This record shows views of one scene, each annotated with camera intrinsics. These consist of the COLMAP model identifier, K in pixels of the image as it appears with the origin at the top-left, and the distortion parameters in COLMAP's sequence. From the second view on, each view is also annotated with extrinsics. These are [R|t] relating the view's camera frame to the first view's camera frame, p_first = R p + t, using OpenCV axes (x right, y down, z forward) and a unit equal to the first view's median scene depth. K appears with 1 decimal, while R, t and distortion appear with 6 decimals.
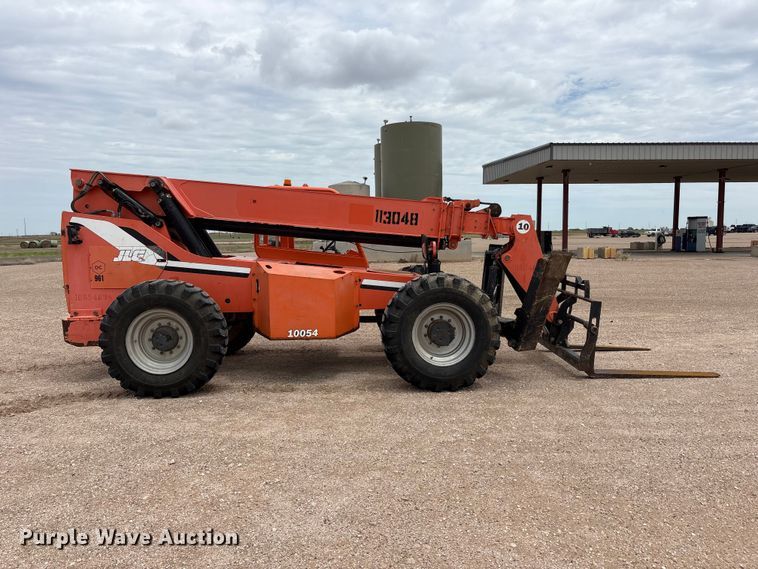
lens RADIAL K [[577.0, 0, 368.7], [0, 577.0, 293.1], [0, 0, 1]] dist [0.043620, -0.039353]
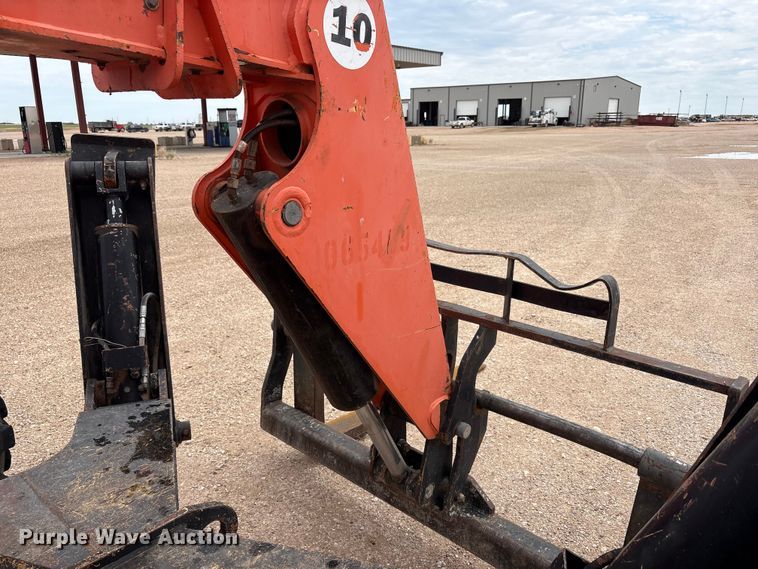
lens RADIAL K [[577.0, 0, 376.8], [0, 577.0, 271.2], [0, 0, 1]] dist [0.043620, -0.039353]
pose [[0.686447, -0.172539, 0.706414, 0.123431], [0.073616, 0.982941, 0.168544, -0.066139], [-0.723444, -0.063693, 0.687438, 0.817563]]
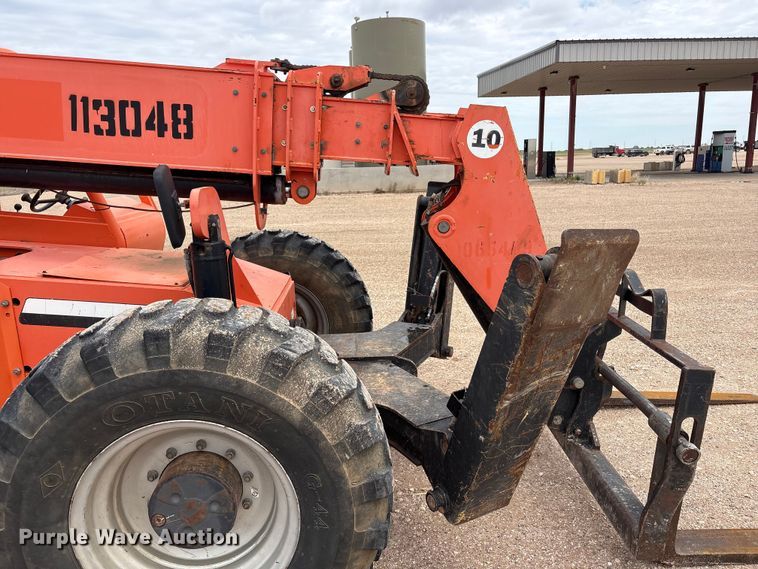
lens RADIAL K [[577.0, 0, 374.5], [0, 577.0, 287.1], [0, 0, 1]] dist [0.043620, -0.039353]
pose [[0.999782, -0.020091, 0.005739, 0.181807], [0.019282, 0.992943, 0.117016, -0.061935], [-0.008049, -0.116880, 0.993113, 0.589979]]
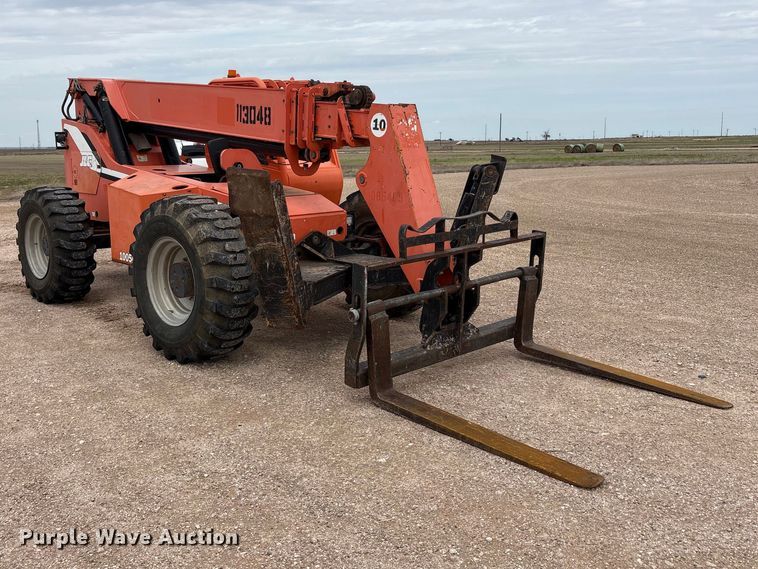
lens RADIAL K [[721.0, 0, 349.3], [0, 721.0, 266.1], [0, 0, 1]] dist [0.023253, 0.000000]
pose [[0.636134, 0.130849, -0.760403, 0.767763], [-0.072090, 0.991284, 0.110269, -0.049536], [0.768204, -0.015328, 0.640022, 0.488900]]
